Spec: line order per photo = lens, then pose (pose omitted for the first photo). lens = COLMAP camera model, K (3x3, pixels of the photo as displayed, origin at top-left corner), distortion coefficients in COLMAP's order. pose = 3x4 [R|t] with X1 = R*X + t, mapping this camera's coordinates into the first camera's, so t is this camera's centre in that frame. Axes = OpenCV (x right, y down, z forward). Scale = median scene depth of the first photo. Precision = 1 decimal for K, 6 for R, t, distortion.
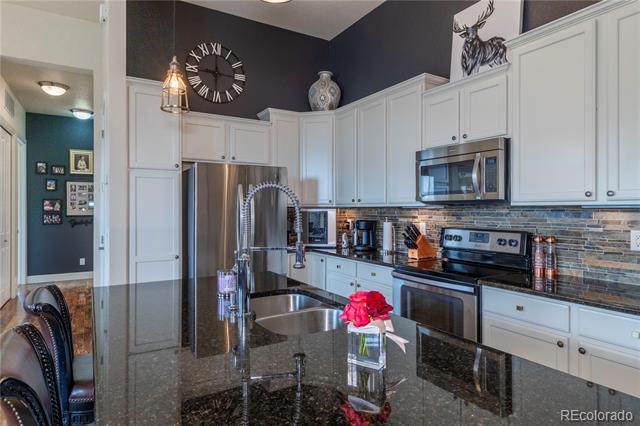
lens RADIAL K [[366.0, 0, 323.7], [0, 366.0, 214.2], [0, 0, 1]] dist [-0.001525, -0.002345]
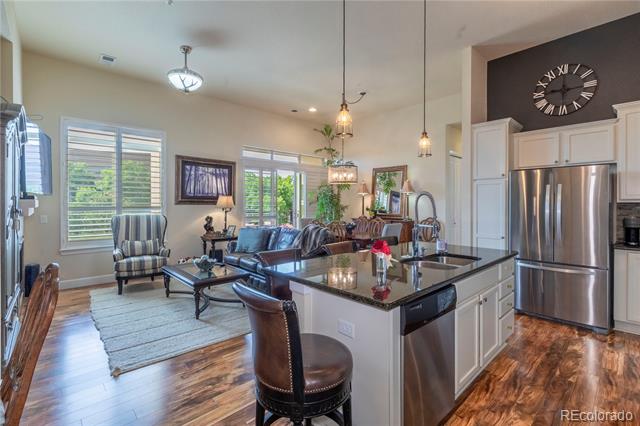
lens RADIAL K [[288.9, 0, 315.3], [0, 288.9, 207.1], [0, 0, 1]] dist [0.007430, 0.000885]
pose [[0.204983, 0.011747, -0.978695, 0.544556], [-0.013833, 0.999863, 0.009104, -0.005220], [0.978668, 0.011672, 0.205117, 0.032084]]
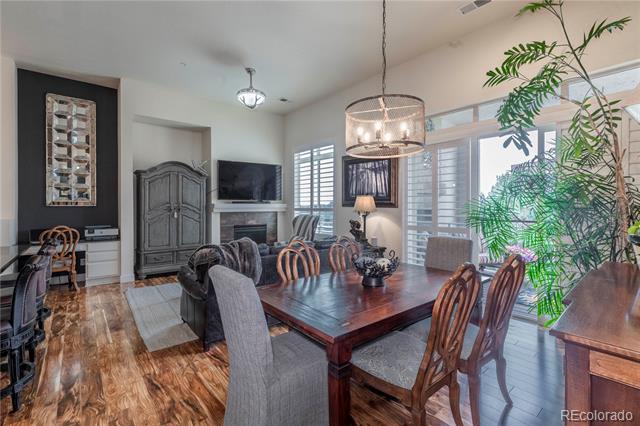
lens RADIAL K [[288.9, 0, 317.3], [0, 288.9, 207.7], [0, 0, 1]] dist [0.007430, 0.000885]
pose [[-0.987319, 0.001287, -0.158742, -0.852621], [-0.001966, 0.999791, 0.020333, -0.020654], [0.158735, 0.020387, -0.987111, 1.197714]]
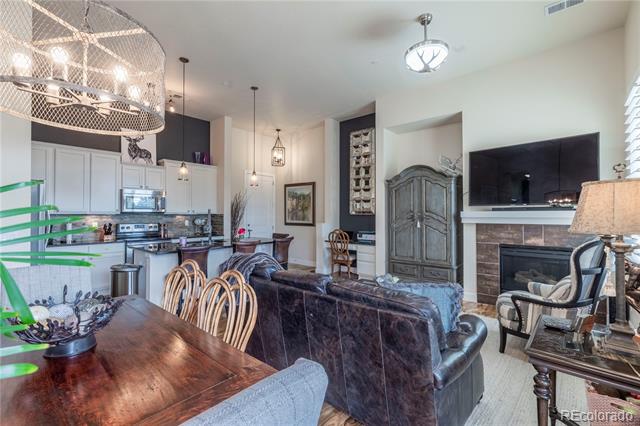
lens RADIAL K [[288.9, 0, 328.7], [0, 288.9, 206.8], [0, 0, 1]] dist [0.007430, 0.000885]
pose [[-0.342644, 0.024727, 0.939140, -1.544225], [0.012657, 0.999684, -0.021703, -0.009473], [-0.939380, 0.004450, -0.342849, 0.383654]]
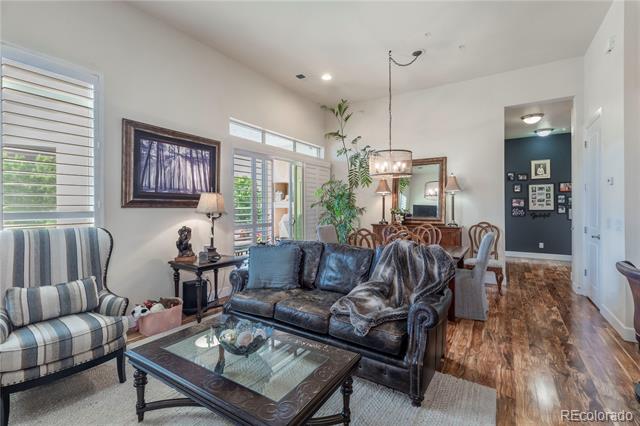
lens RADIAL K [[288.9, 0, 320.7], [0, 288.9, 207.3], [0, 0, 1]] dist [0.007430, 0.000885]
pose [[0.451068, 0.000749, -0.892489, -0.140243], [-0.006892, 0.999973, -0.002644, 0.002962], [0.892463, 0.007343, 0.451061, -0.267602]]
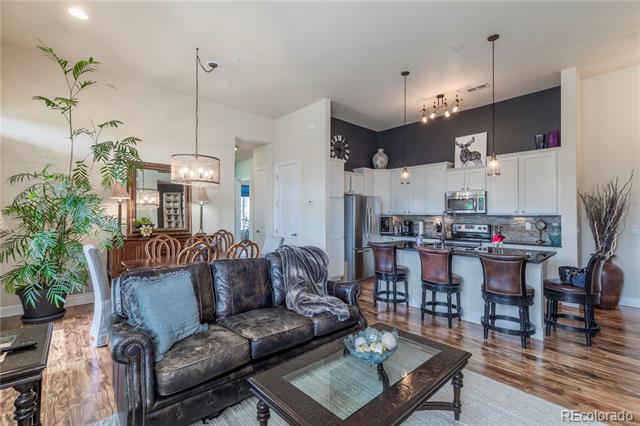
lens RADIAL K [[288.9, 0, 318.1], [0, 288.9, 215.1], [0, 0, 1]] dist [0.007430, 0.000885]
pose [[0.978262, 0.002143, 0.207363, -0.868265], [0.000808, 0.999900, -0.014145, 0.005556], [-0.207373, 0.014005, 0.978162, -0.650206]]
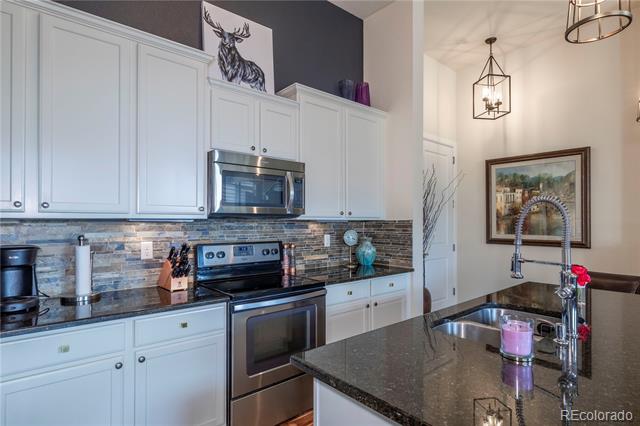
lens RADIAL K [[366.0, 0, 342.7], [0, 366.0, 211.7], [0, 0, 1]] dist [-0.001525, -0.002345]
pose [[-0.208153, 0.026548, 0.977736, -0.501872], [0.011945, 0.999626, -0.024599, -0.012519], [-0.978023, 0.006559, -0.208392, 0.776467]]
